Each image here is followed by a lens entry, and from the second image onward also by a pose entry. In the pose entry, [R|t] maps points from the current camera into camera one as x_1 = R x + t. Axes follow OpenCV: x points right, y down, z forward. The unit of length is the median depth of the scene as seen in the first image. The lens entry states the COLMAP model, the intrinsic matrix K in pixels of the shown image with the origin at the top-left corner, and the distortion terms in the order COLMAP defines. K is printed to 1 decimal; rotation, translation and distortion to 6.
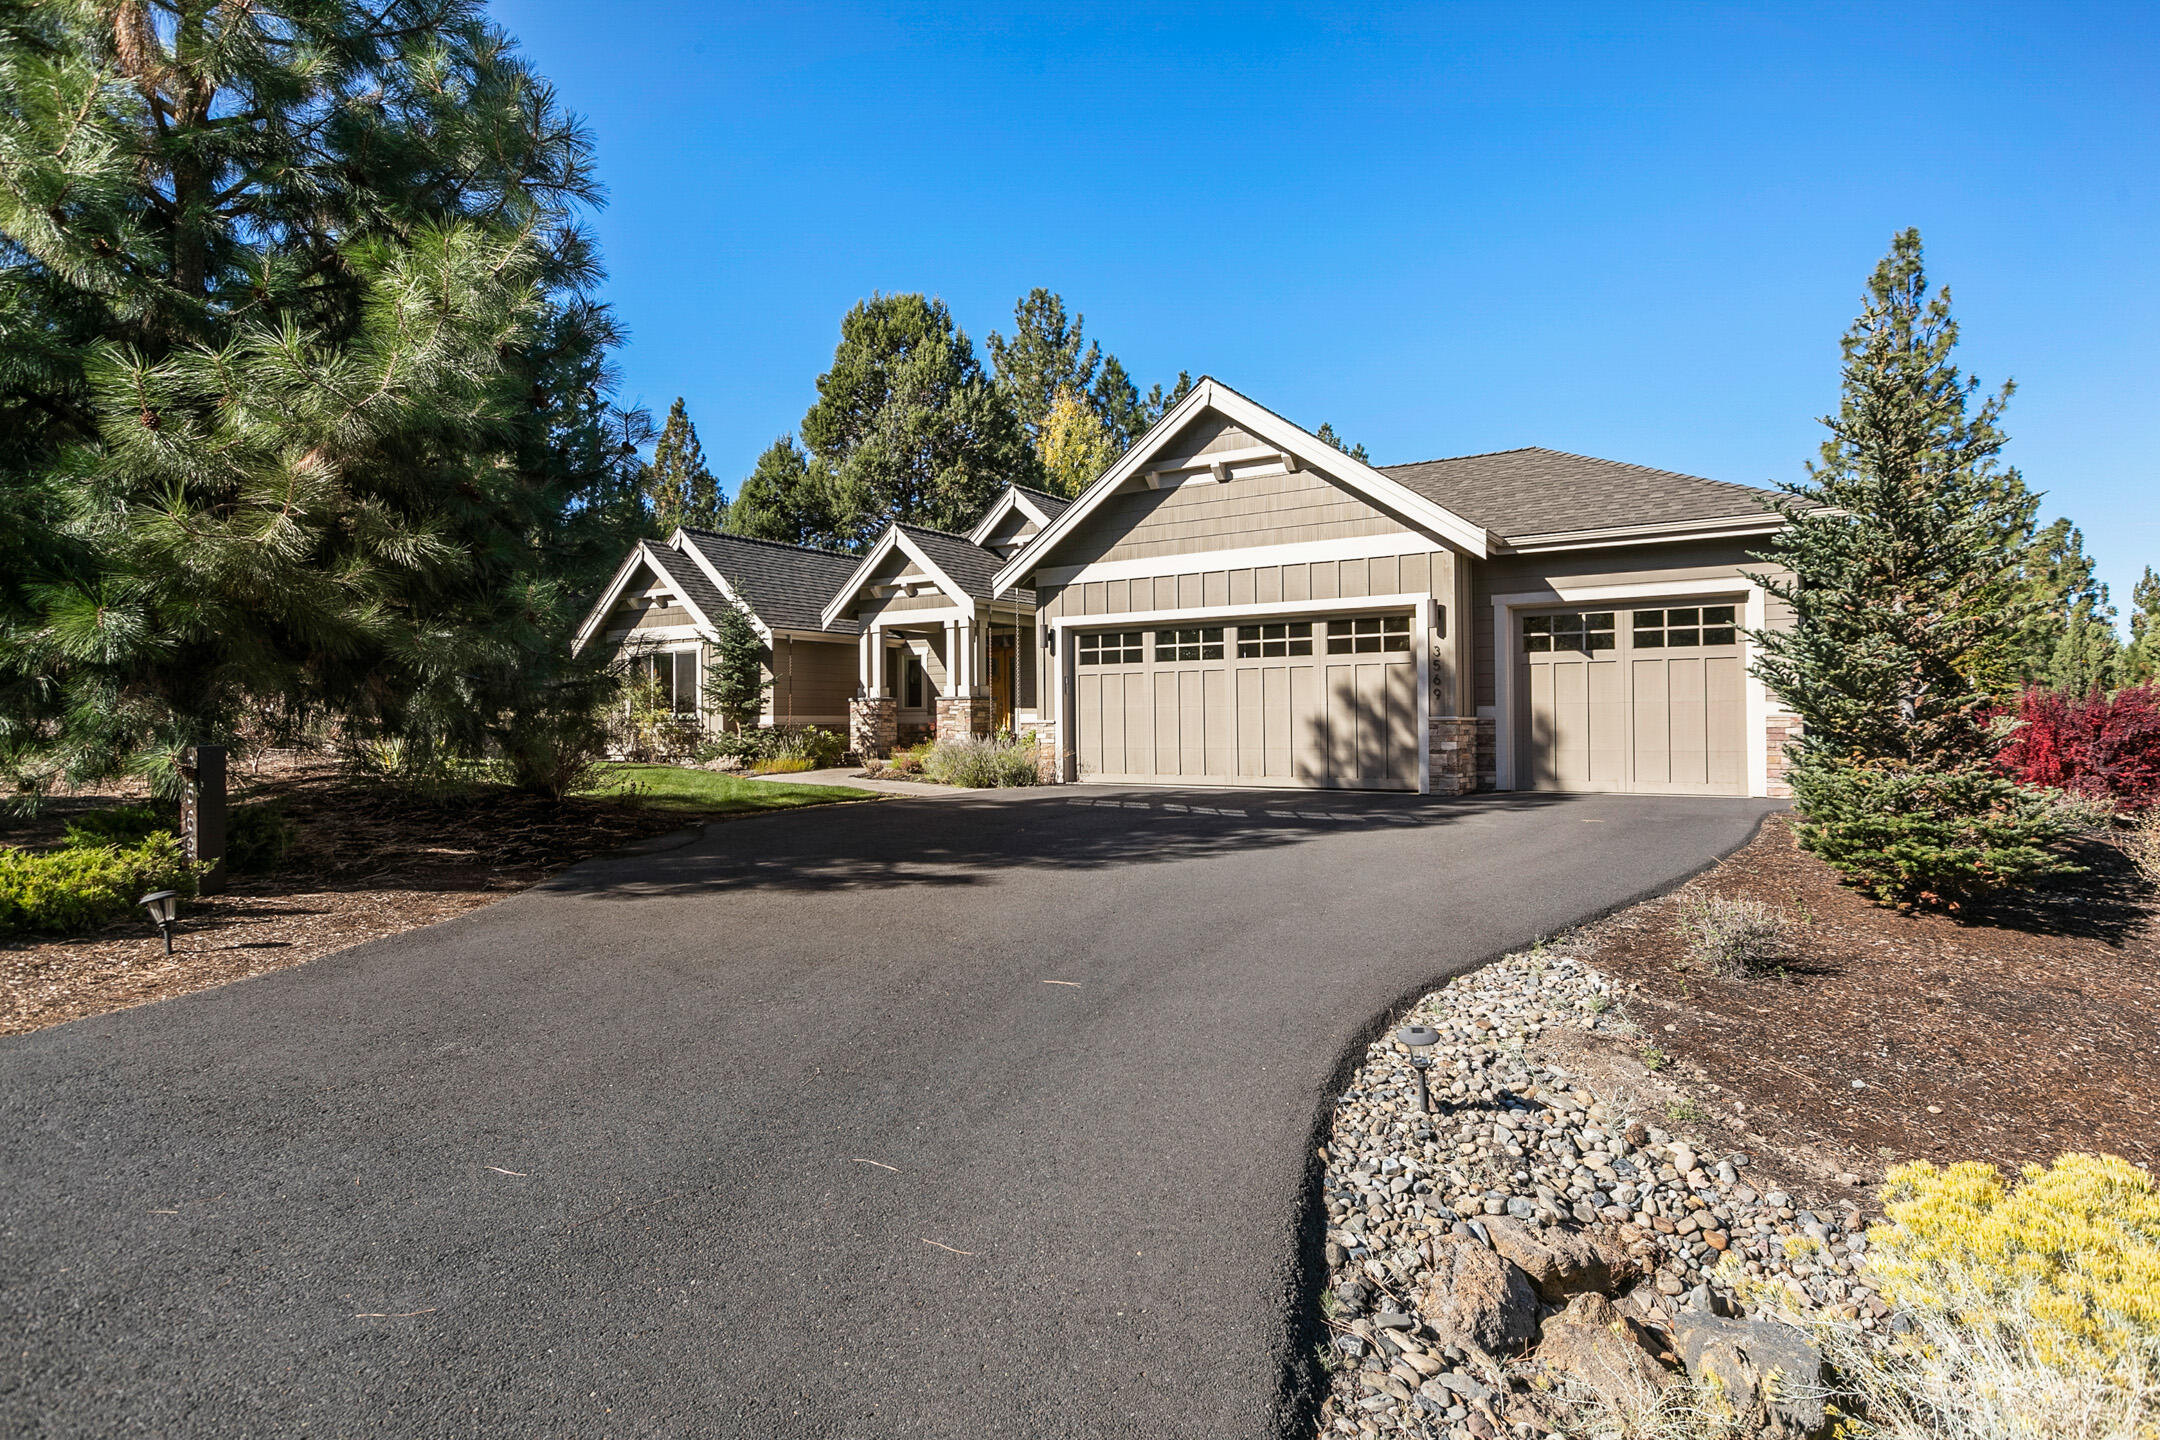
lens RADIAL K [[1127.5, 0, 1074.2], [0, 1127.5, 721.3], [0, 0, 1]] dist [-0.004148, -0.001541]
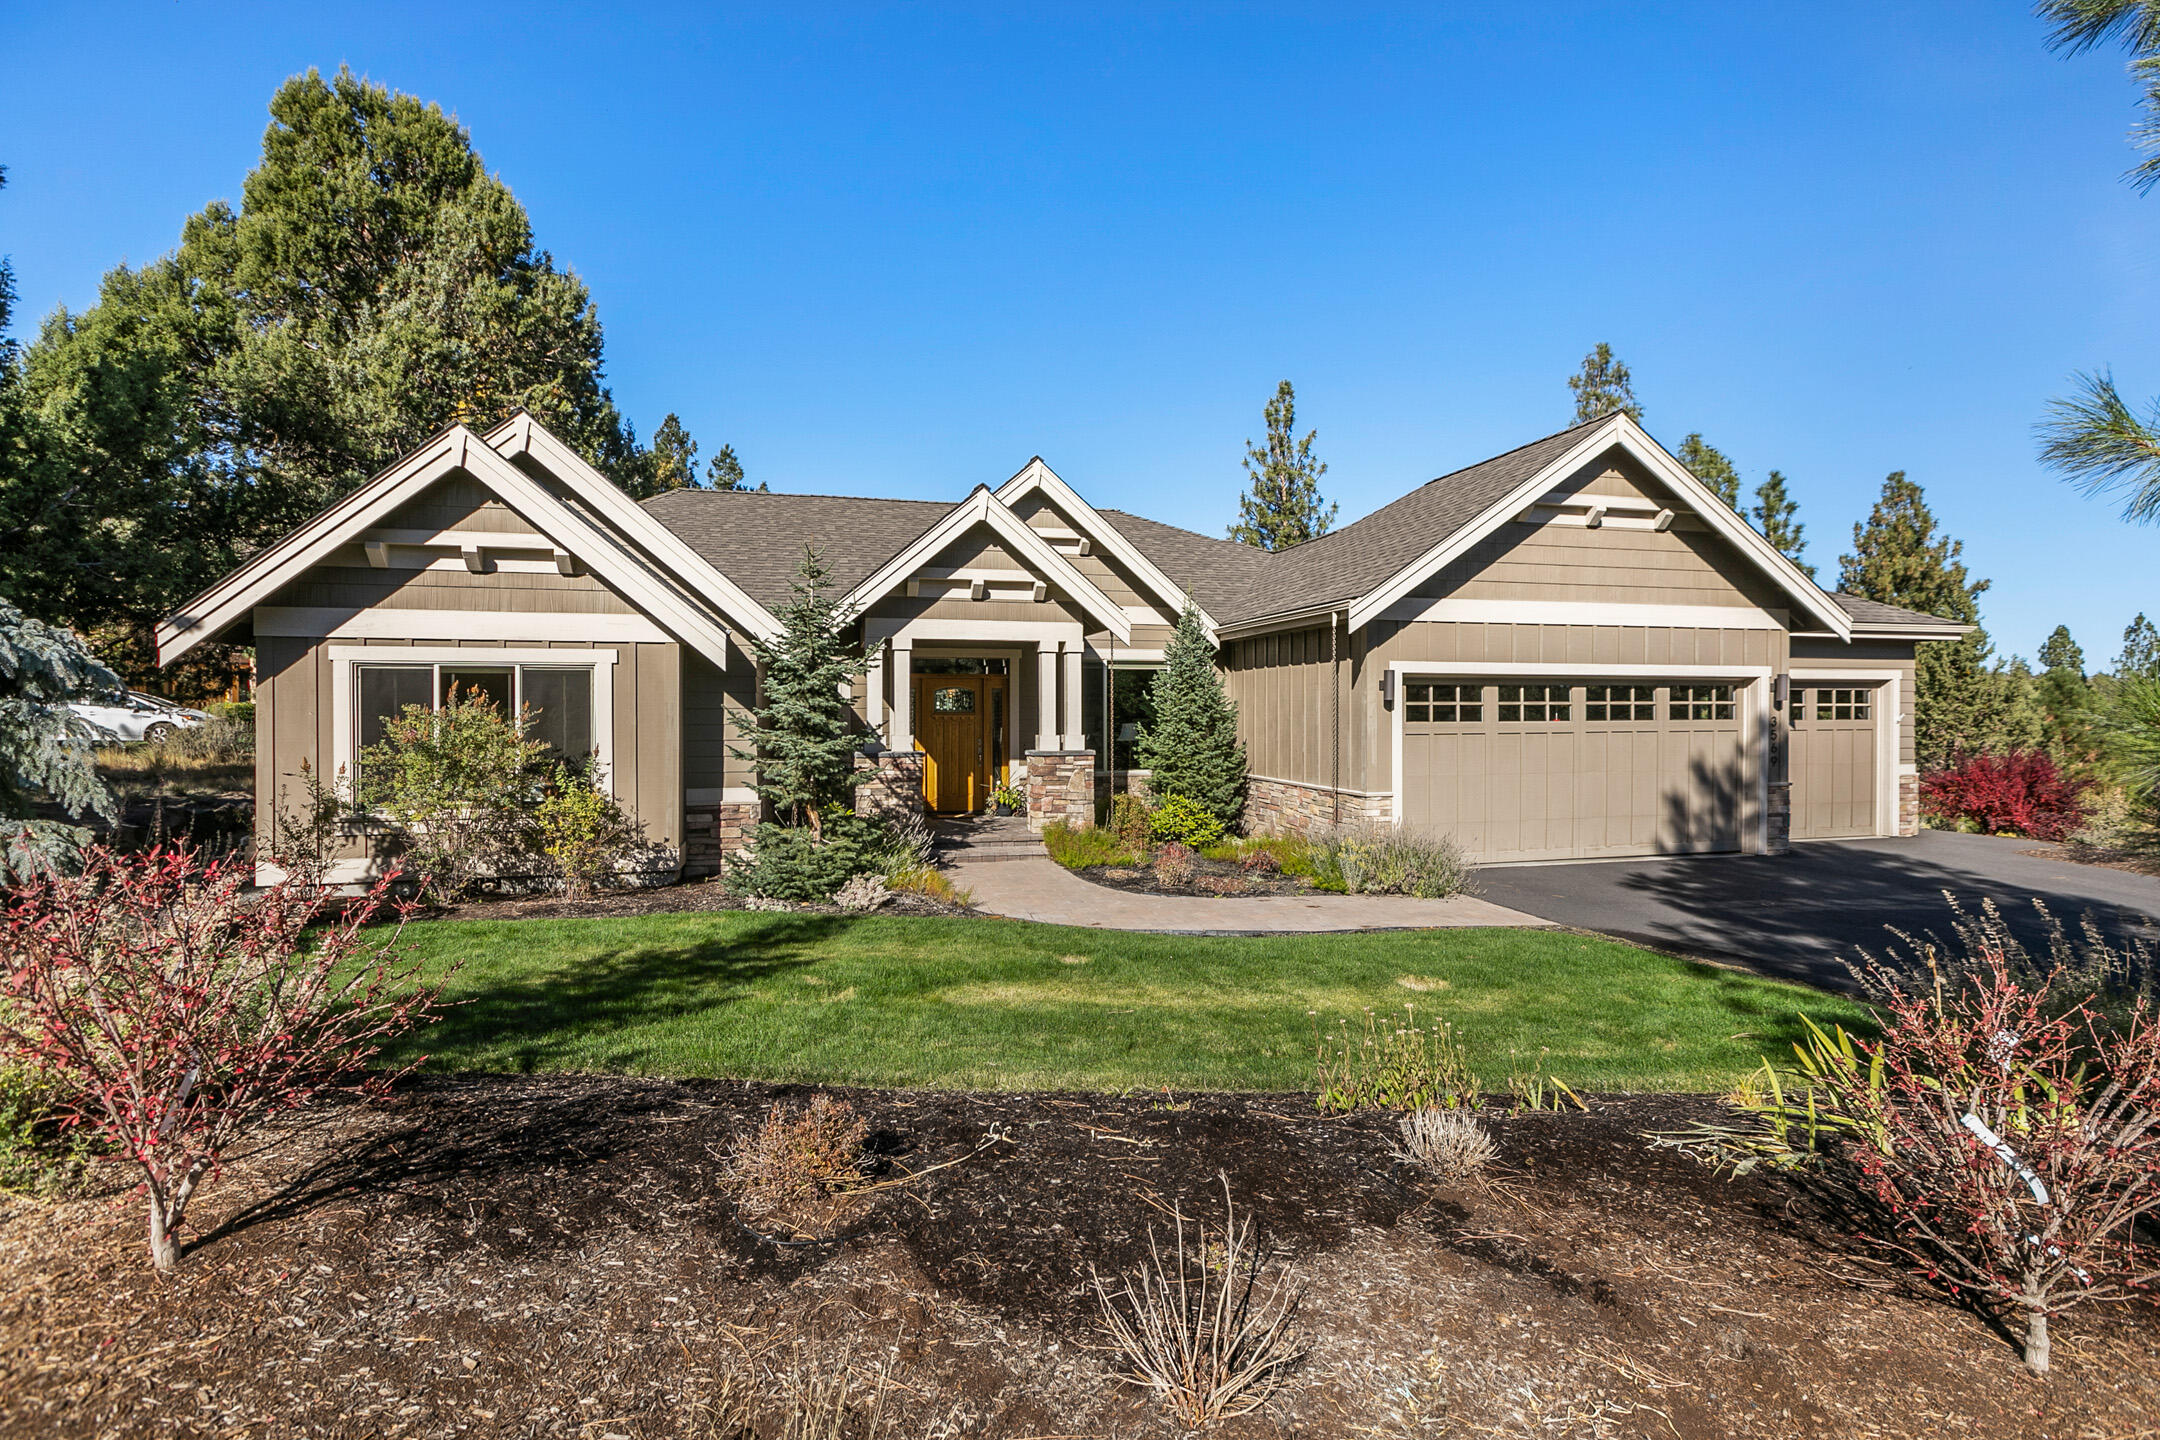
lens RADIAL K [[1003.0, 0, 1076.8], [0, 1003.0, 723.5], [0, 0, 1]] dist [-0.003746, -0.000757]
pose [[0.672809, -0.004660, 0.739801, -0.558616], [-0.004578, 0.999935, 0.010462, -0.045599], [-0.739802, -0.010426, 0.672744, 0.572256]]
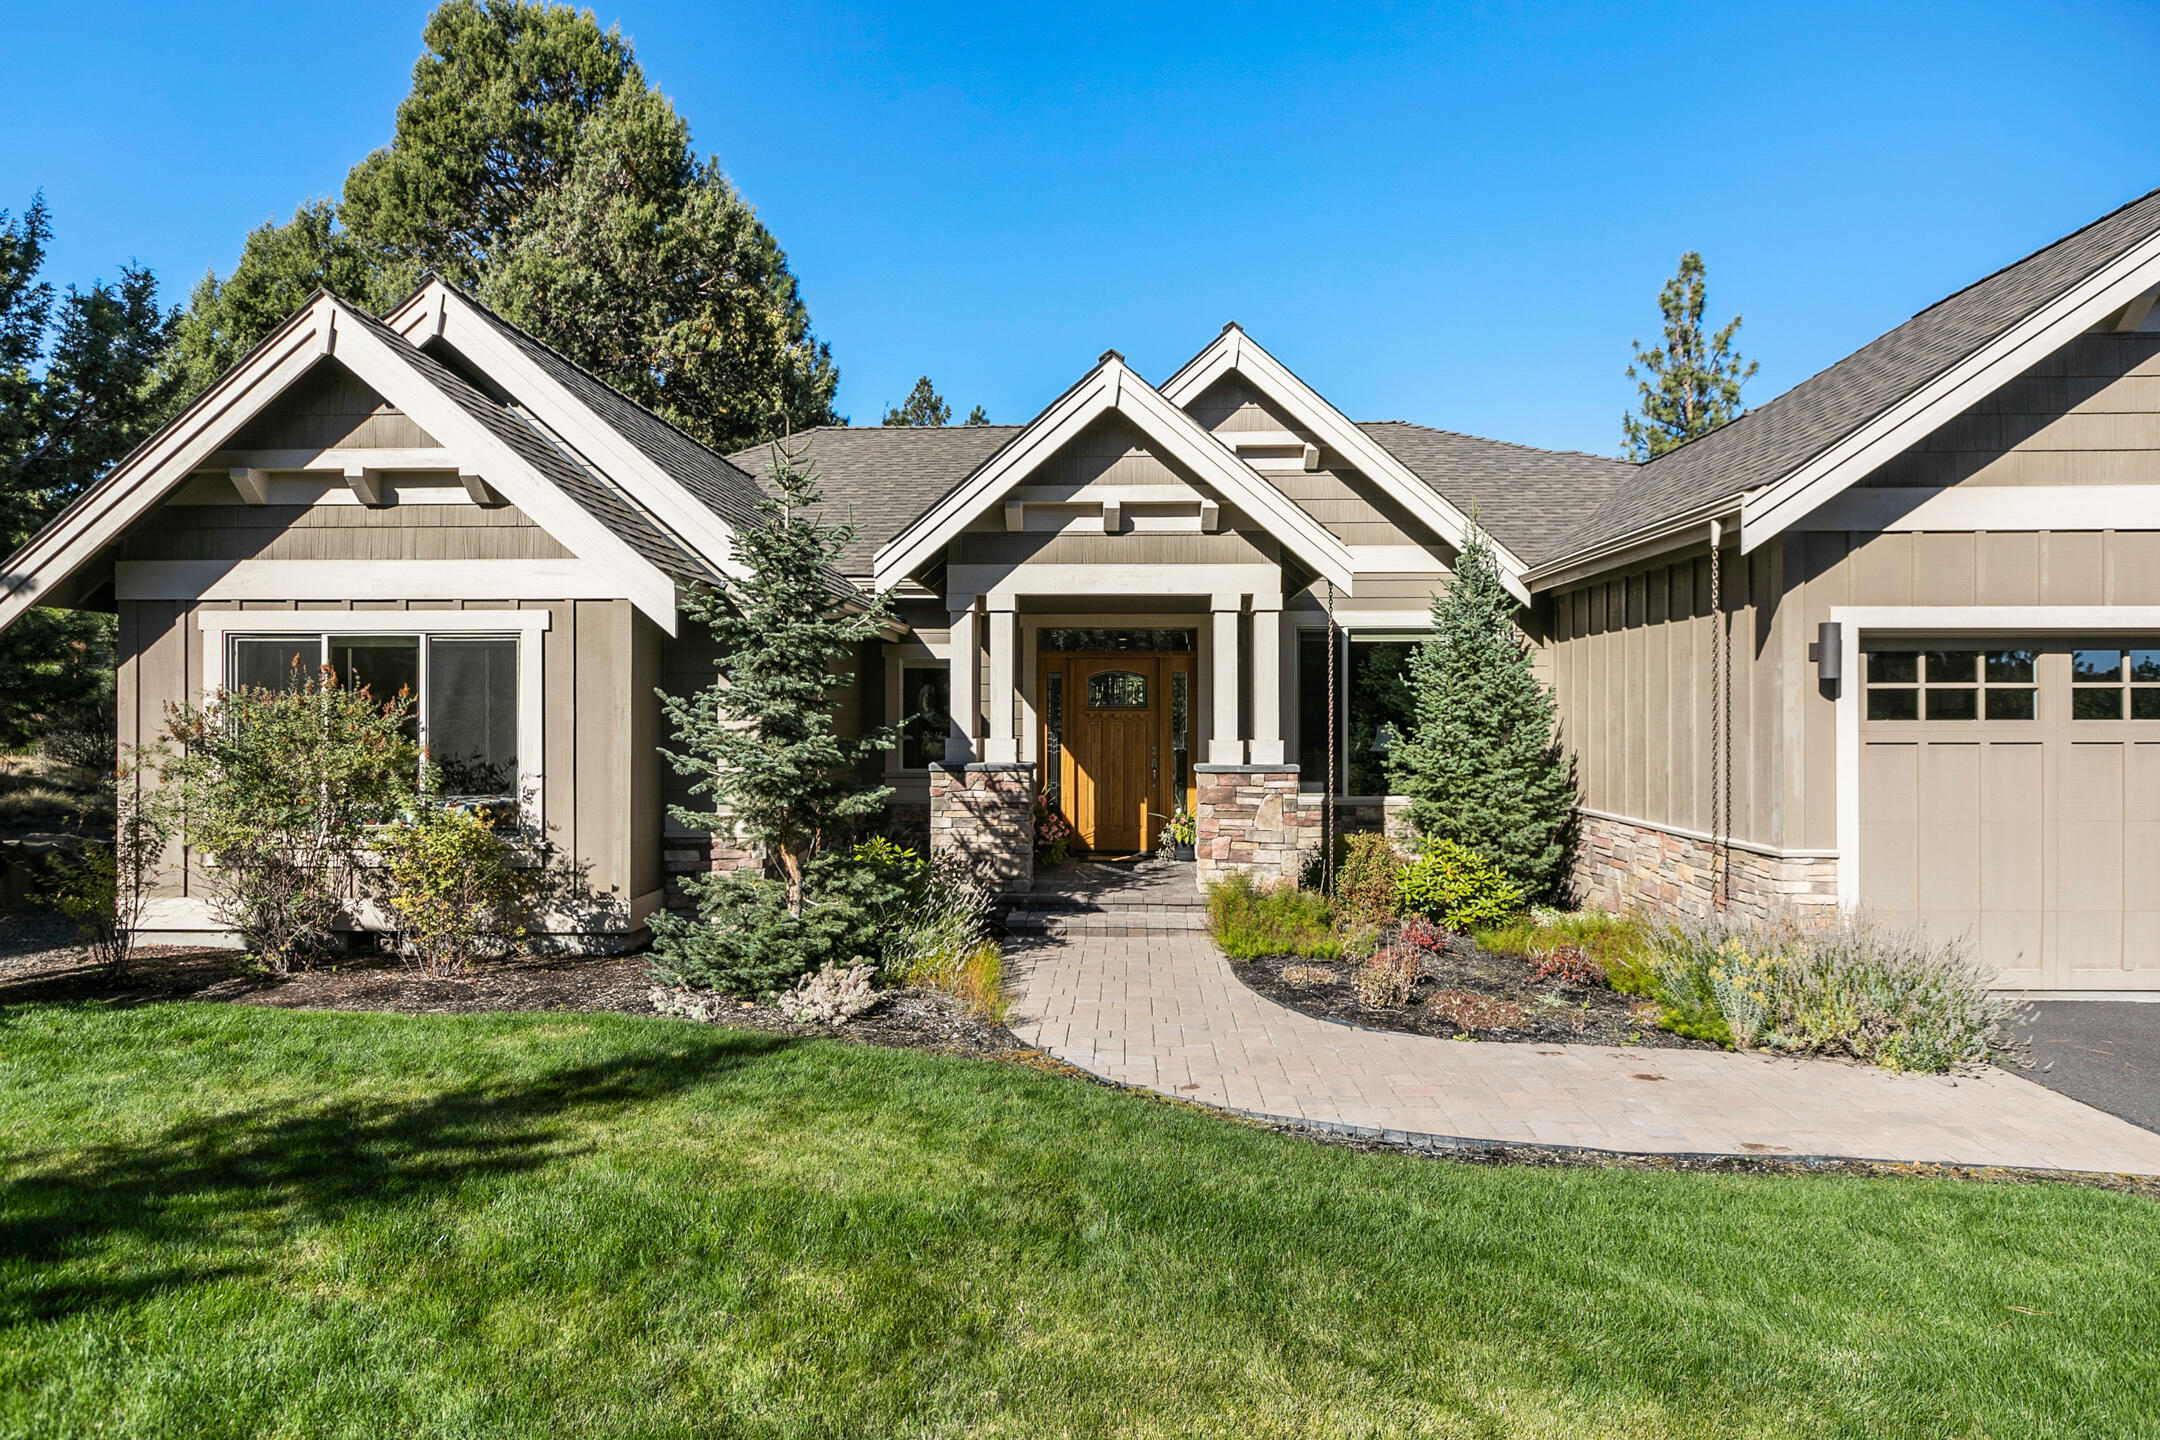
lens RADIAL K [[1167.8, 0, 1080.2], [0, 1167.8, 718.3], [0, 0, 1]] dist [0.007398, -0.002610]
pose [[0.856451, 0.005155, 0.516203, -0.399868], [-0.006262, 0.999980, 0.000405, -0.040481], [-0.516191, -0.003579, 0.856466, 0.635489]]
